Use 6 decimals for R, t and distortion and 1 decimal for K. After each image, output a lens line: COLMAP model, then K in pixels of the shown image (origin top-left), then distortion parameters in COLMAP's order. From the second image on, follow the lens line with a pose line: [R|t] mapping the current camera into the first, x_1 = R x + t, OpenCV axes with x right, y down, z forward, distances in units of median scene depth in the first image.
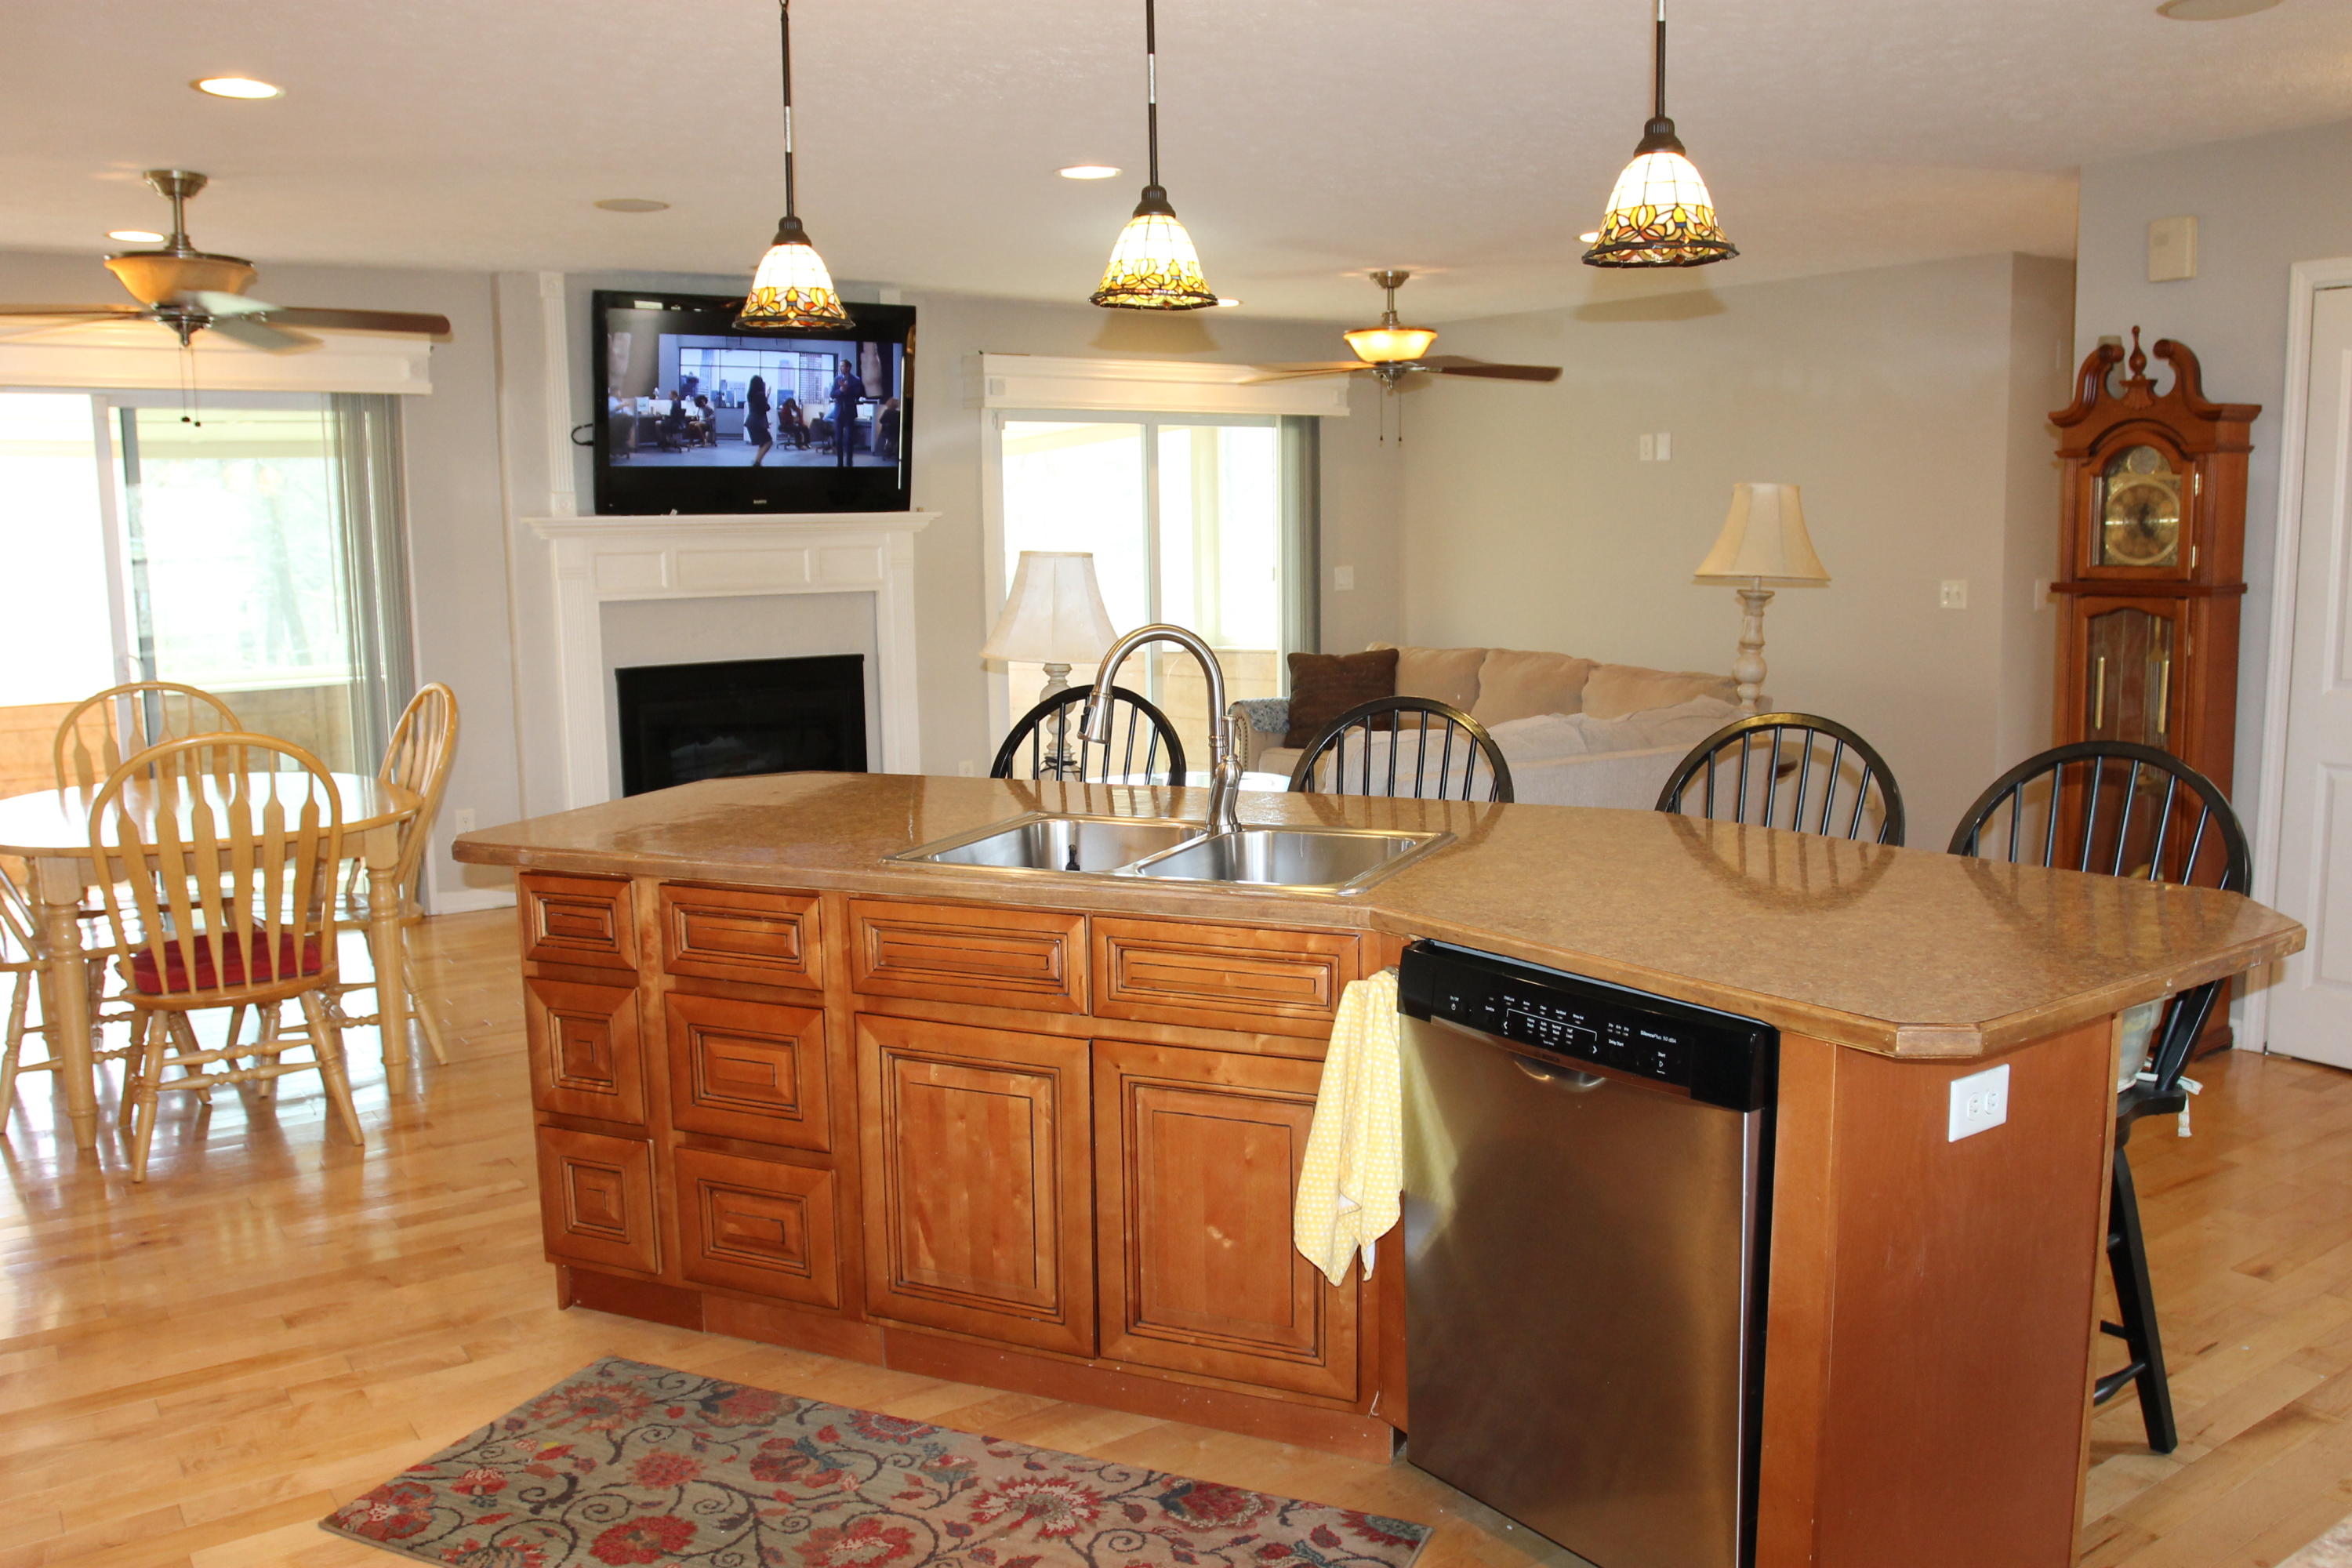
lens RADIAL K [[1876.8, 0, 1188.1], [0, 1876.8, 797.6], [0, 0, 1]] dist [-0.090831, 0.056974]
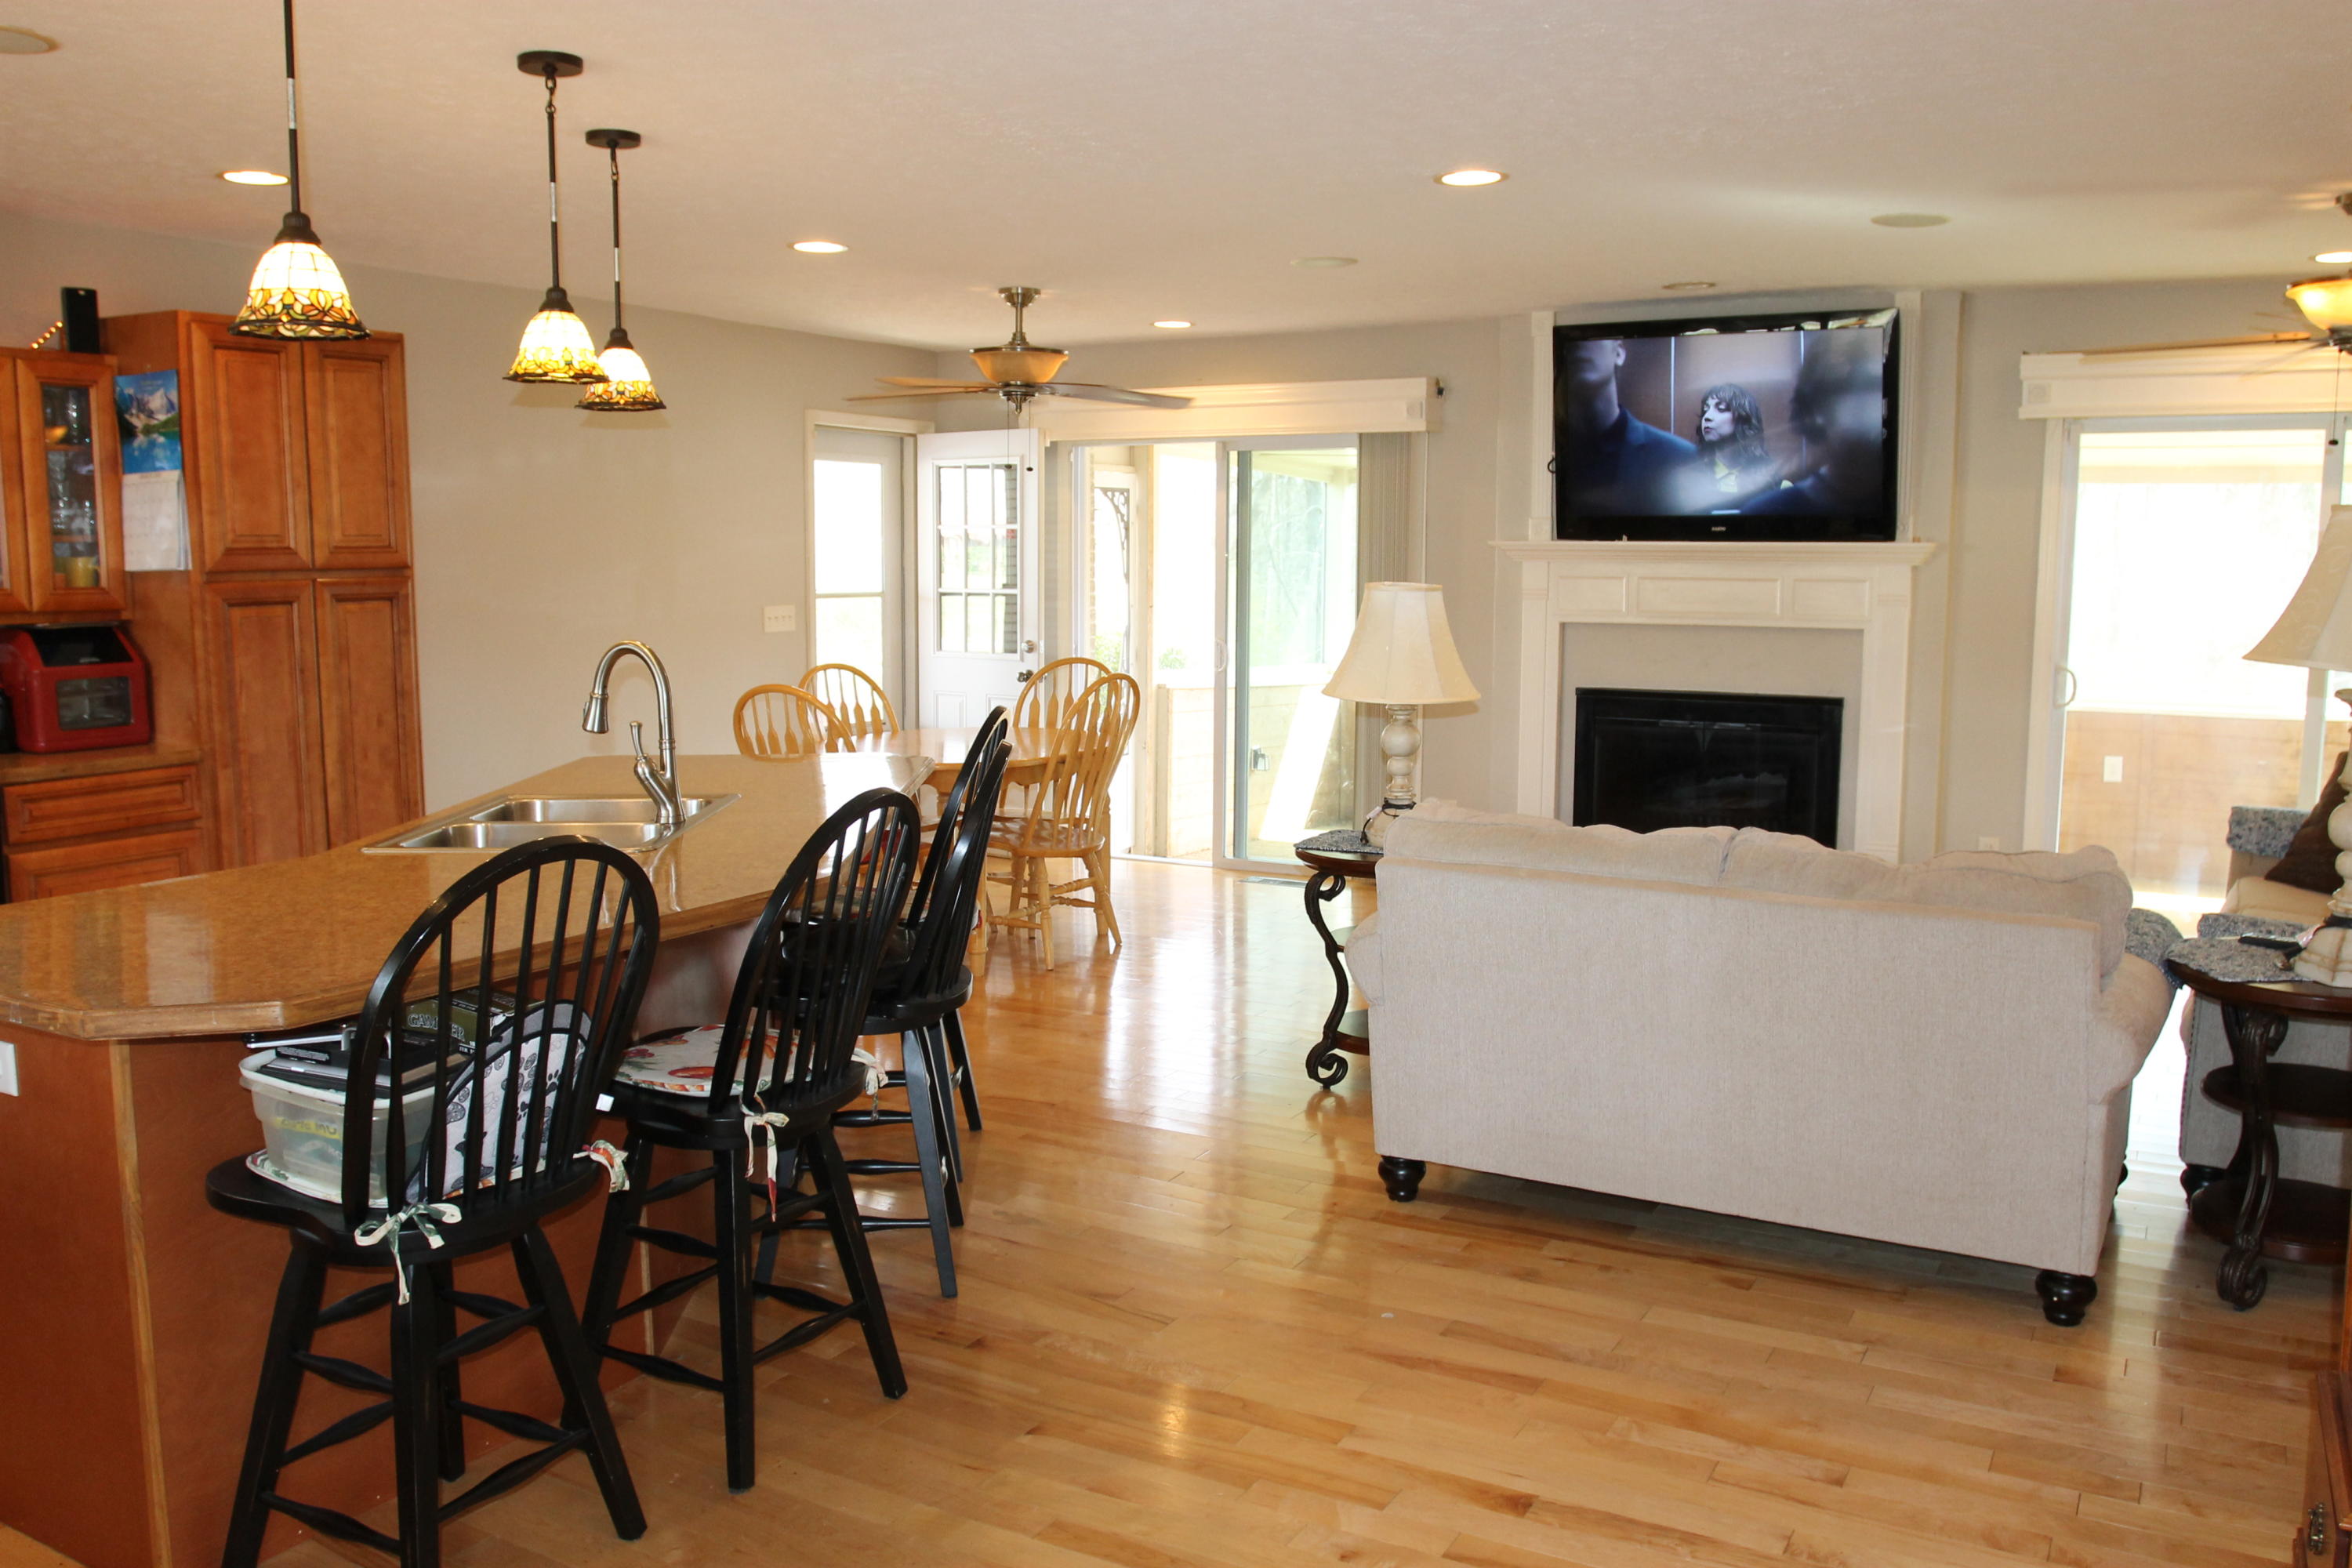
lens RADIAL K [[1876.8, 0, 1189.7], [0, 1876.8, 780.0], [0, 0, 1]] dist [-0.090831, 0.056974]
pose [[0.432248, 0.120981, -0.893603, 0.797318], [-0.137187, 0.988247, 0.067435, -0.088032], [0.891258, 0.093442, 0.443765, 0.521265]]
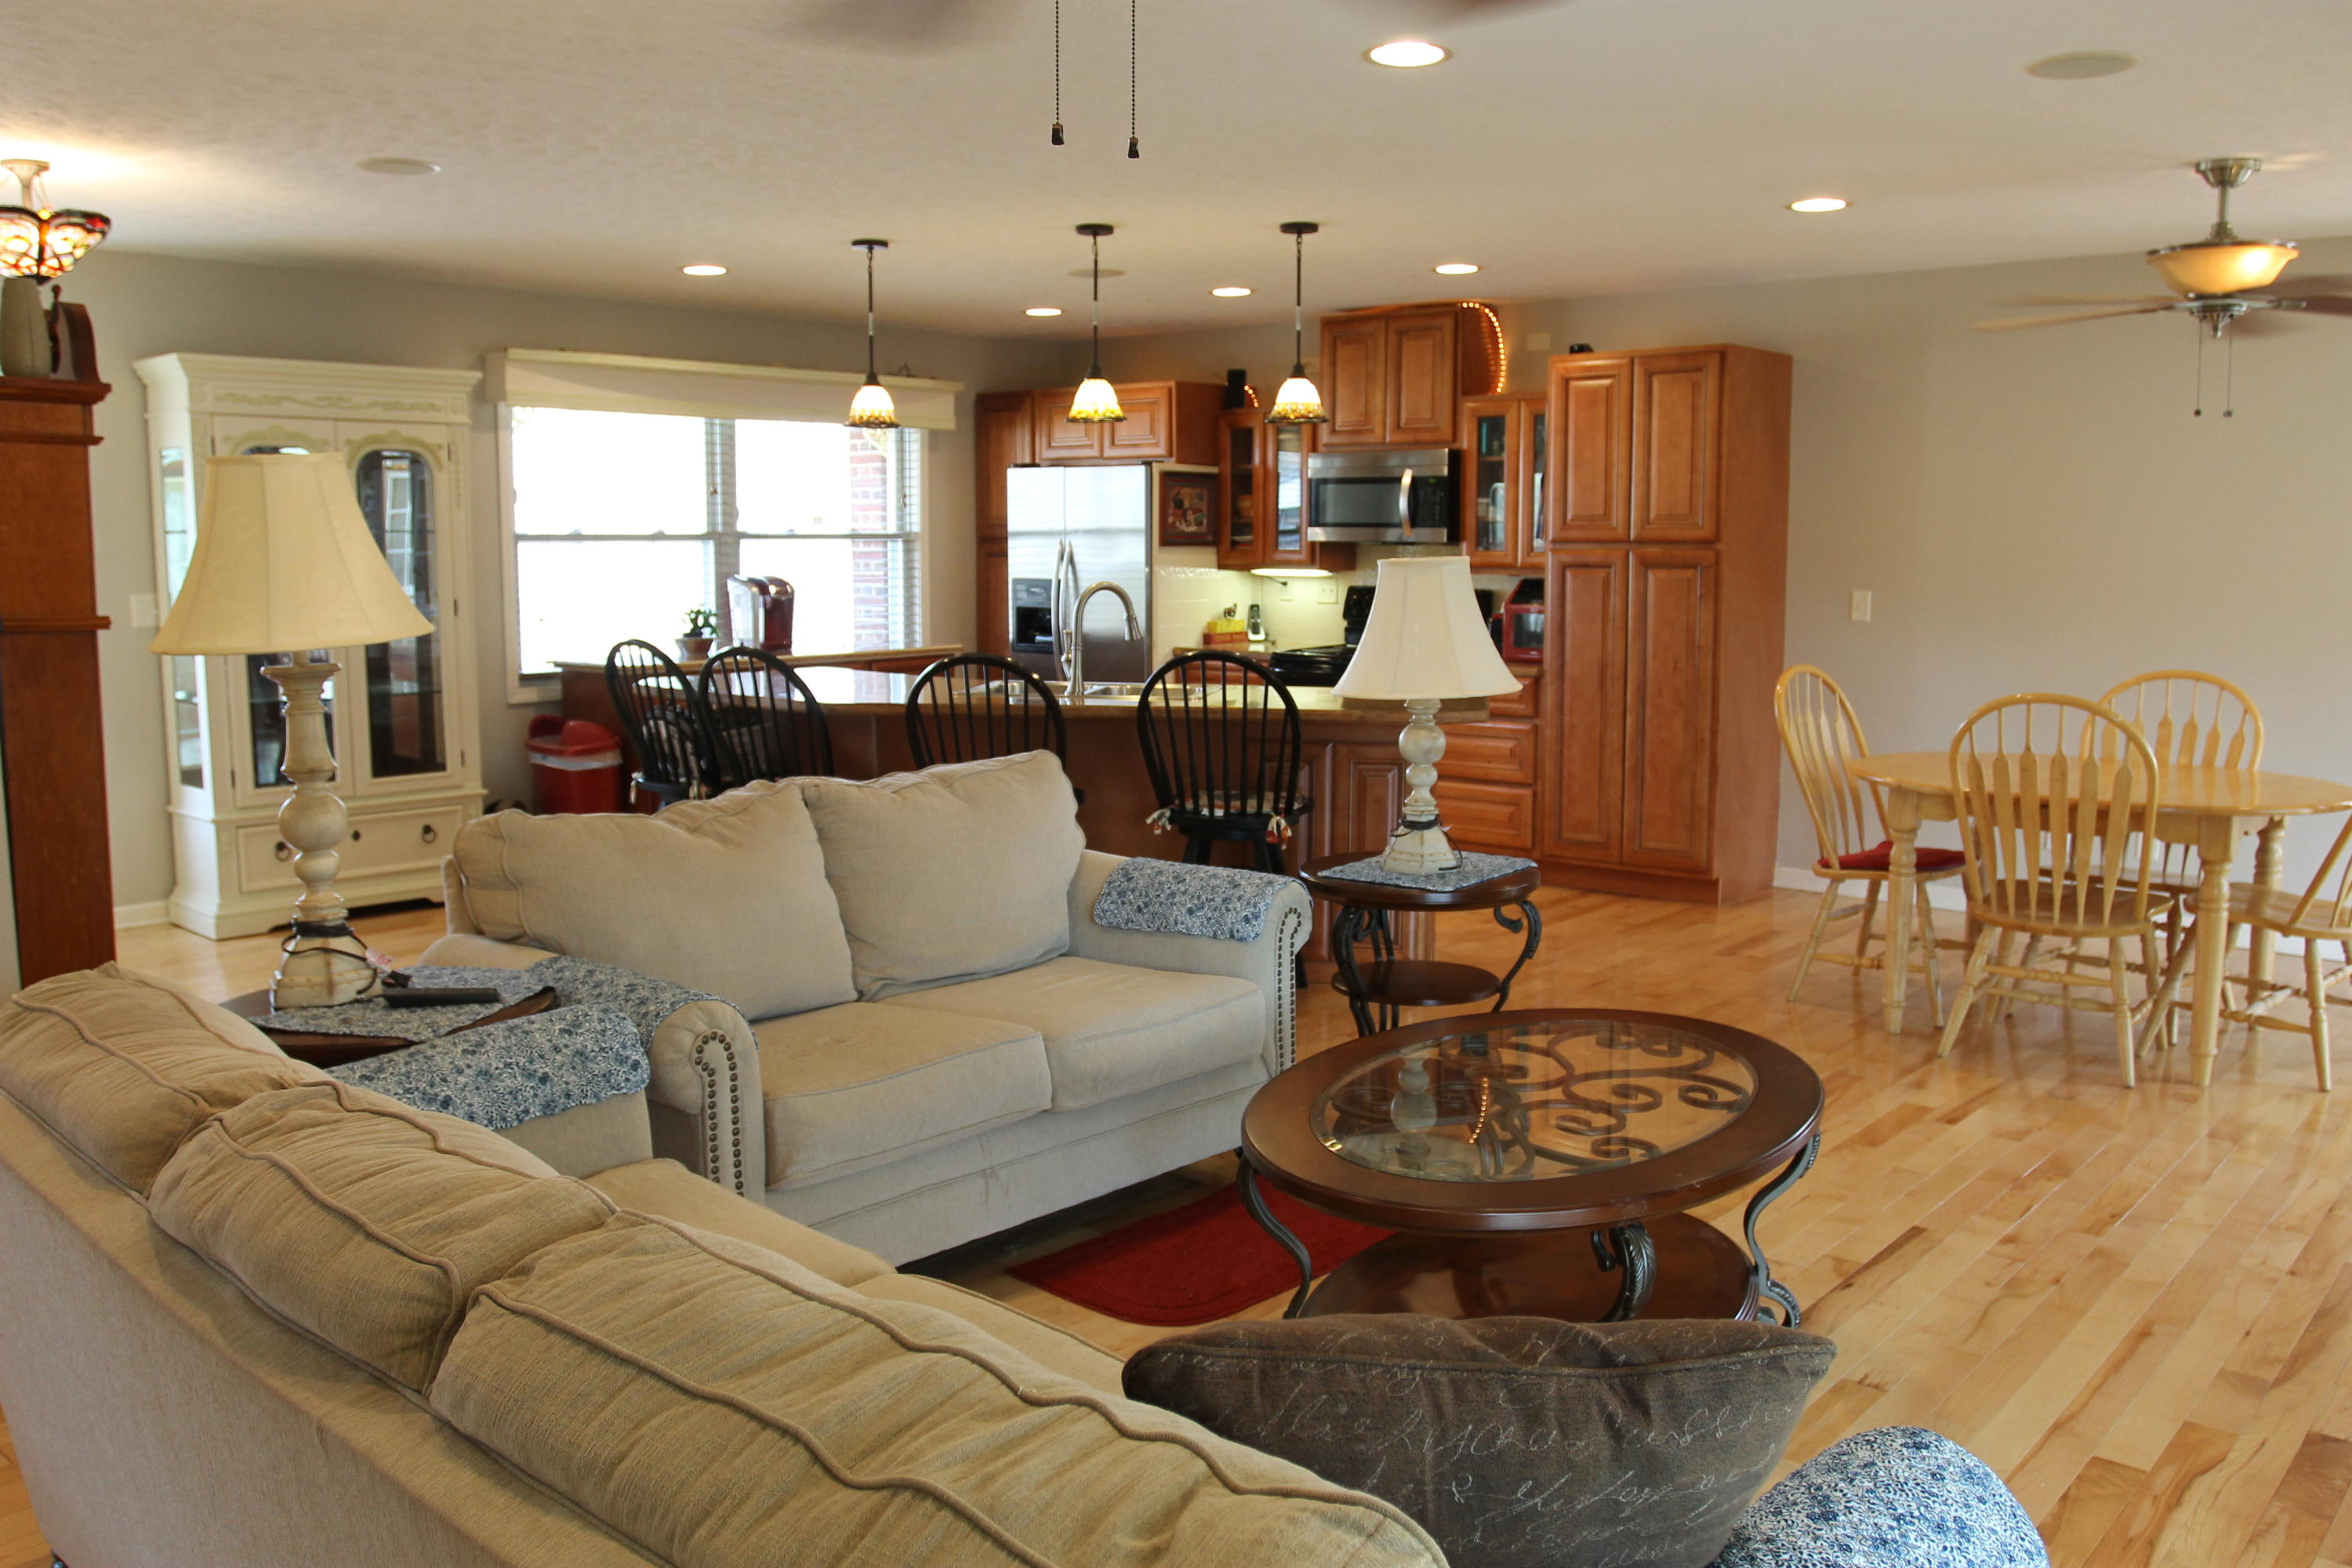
lens RADIAL K [[1876.8, 0, 1190.8], [0, 1876.8, 783.7], [0, 0, 1]] dist [-0.090831, 0.056974]
pose [[-0.969188, 0.044443, -0.242280, 0.248028], [-0.021955, 0.964087, 0.264676, -0.265436], [0.245342, 0.261840, -0.933406, 1.884963]]
